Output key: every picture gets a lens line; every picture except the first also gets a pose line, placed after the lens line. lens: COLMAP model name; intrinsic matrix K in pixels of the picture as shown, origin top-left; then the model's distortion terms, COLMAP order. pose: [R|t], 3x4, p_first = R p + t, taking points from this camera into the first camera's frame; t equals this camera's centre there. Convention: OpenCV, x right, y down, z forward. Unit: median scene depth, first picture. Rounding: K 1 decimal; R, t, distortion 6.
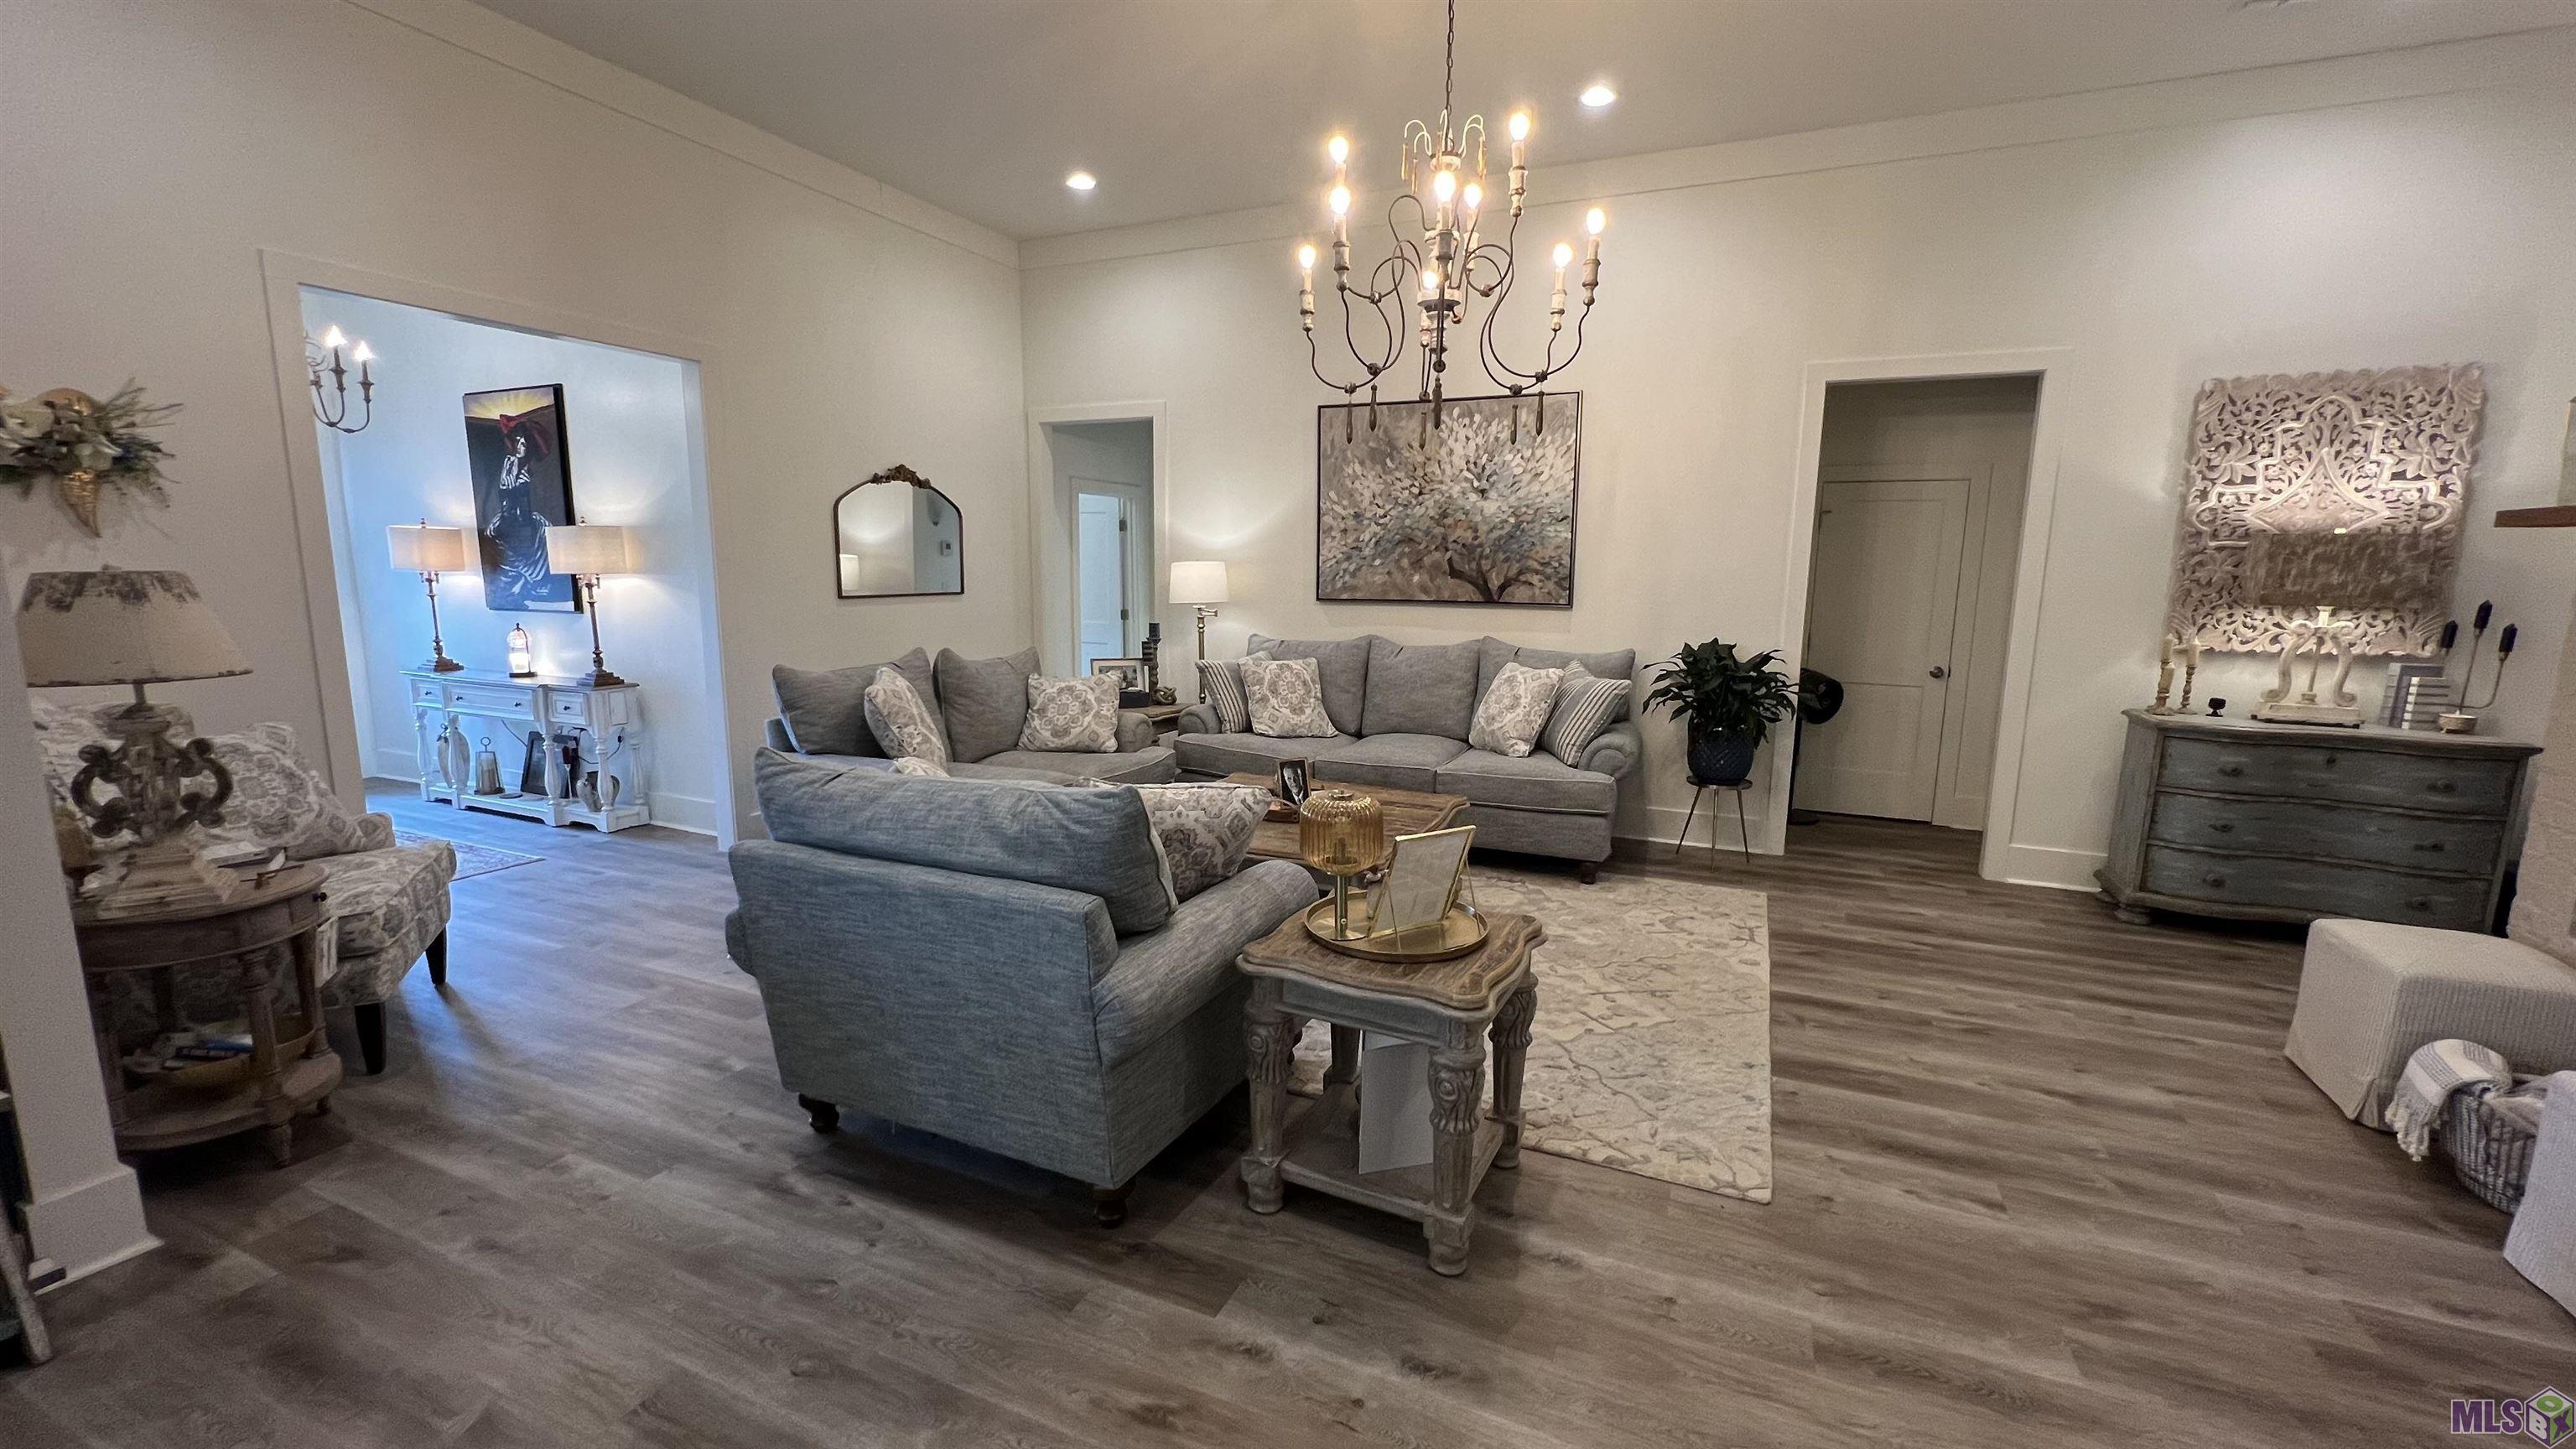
lens RADIAL K [[1029.7, 0, 1285.1], [0, 1029.7, 732.2], [0, 0, 1]] dist [-0.000577, -0.000629]
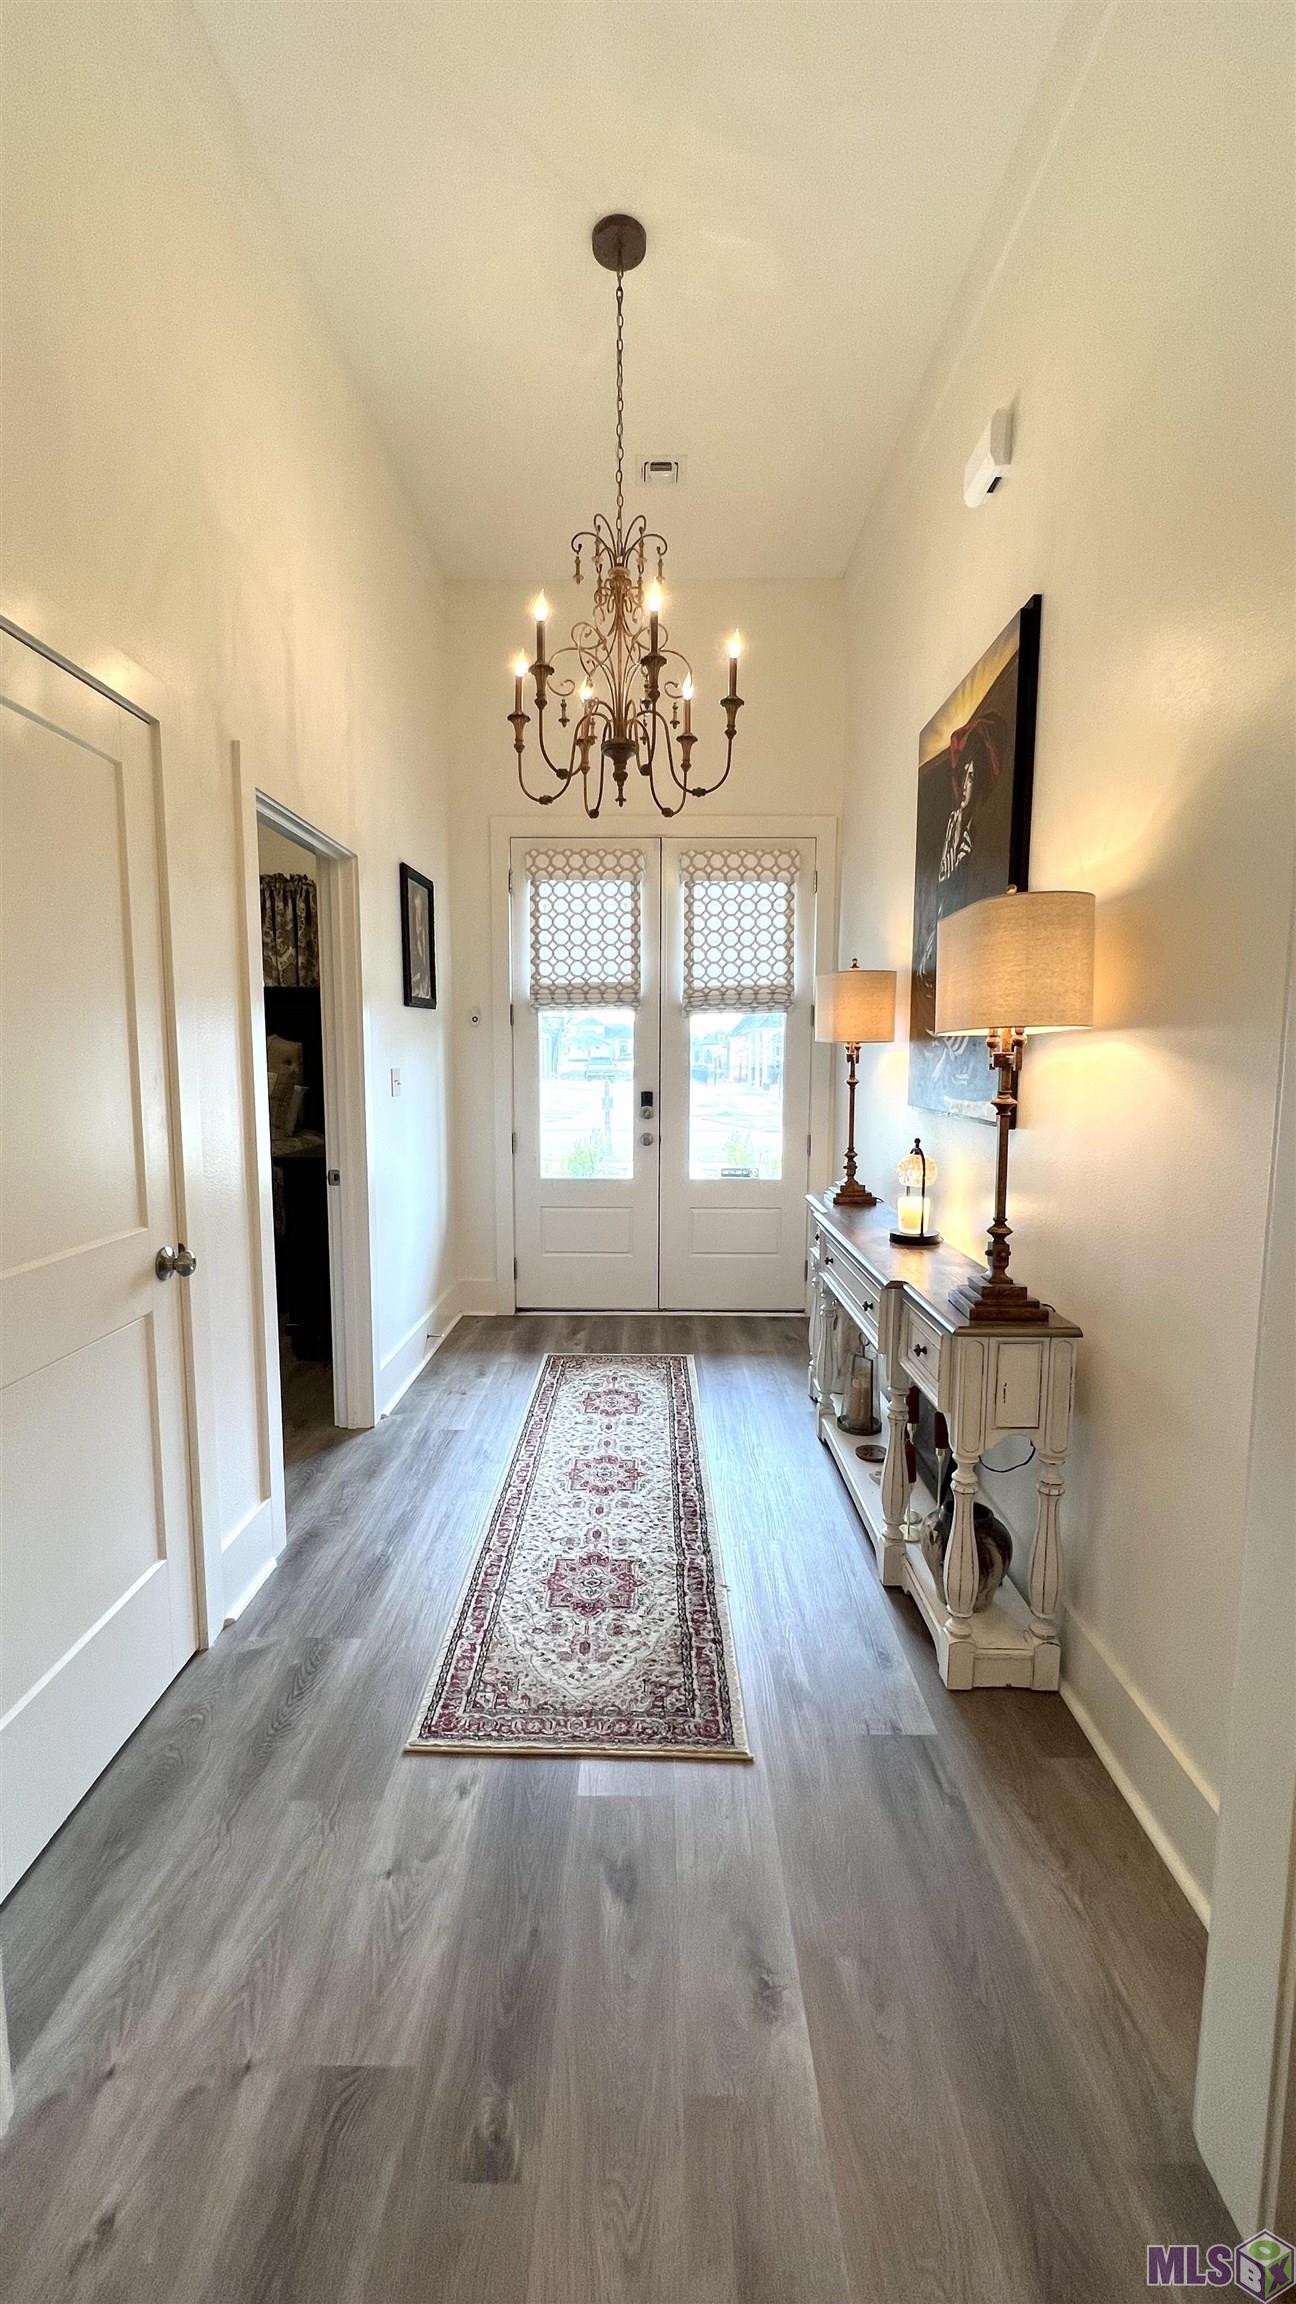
lens RADIAL K [[921.0, 0, 645.5], [0, 921.0, 1155.4], [0, 0, 1]] dist [-0.000577, -0.000629]
pose [[0.412575, 0.092640, -0.906201, -0.403268], [-0.145686, 0.988721, 0.034748, -0.097727], [0.899198, 0.117684, 0.421418, 0.718181]]
